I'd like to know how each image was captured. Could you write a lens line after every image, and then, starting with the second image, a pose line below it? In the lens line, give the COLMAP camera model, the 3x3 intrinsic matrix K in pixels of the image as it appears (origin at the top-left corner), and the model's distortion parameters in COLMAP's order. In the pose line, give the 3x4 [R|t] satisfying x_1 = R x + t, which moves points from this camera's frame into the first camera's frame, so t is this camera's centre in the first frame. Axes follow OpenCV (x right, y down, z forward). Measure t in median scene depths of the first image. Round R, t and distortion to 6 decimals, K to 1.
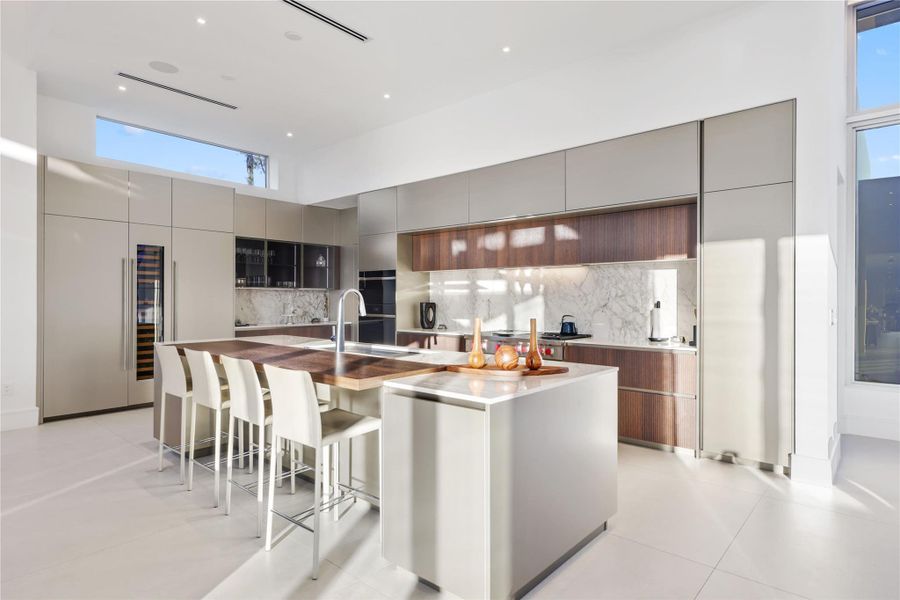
lens RADIAL K [[502.3, 0, 450.6], [0, 502.3, 297.3], [0, 0, 1]] dist [-0.005730, -0.000448]
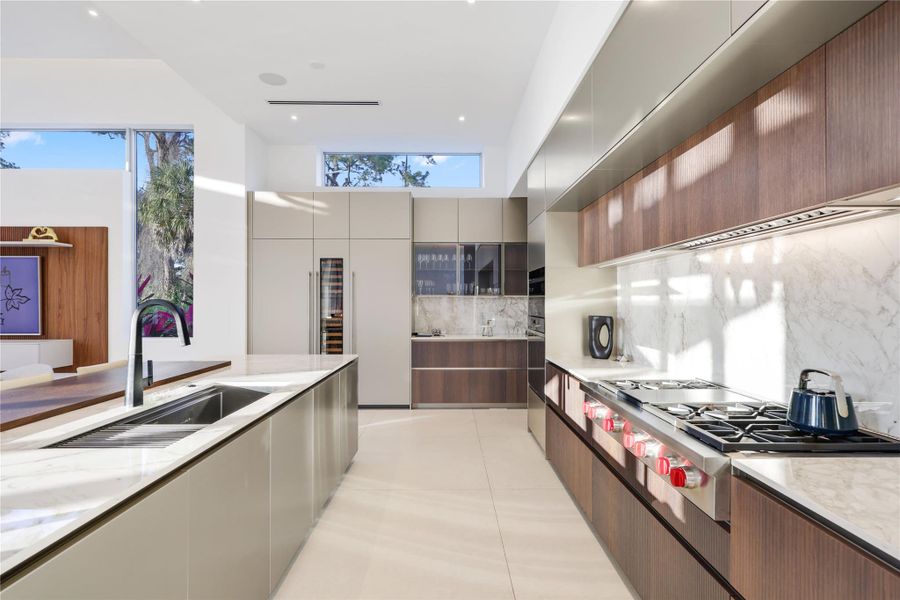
lens RADIAL K [[424.4, 0, 454.3], [0, 424.4, 300.8], [0, 0, 1]] dist [-0.002946, 0.000216]
pose [[0.679188, -0.001834, -0.733962, 0.236785], [-0.002220, 0.999987, -0.004552, -0.006935], [0.733961, 0.004721, 0.679175, 0.543580]]
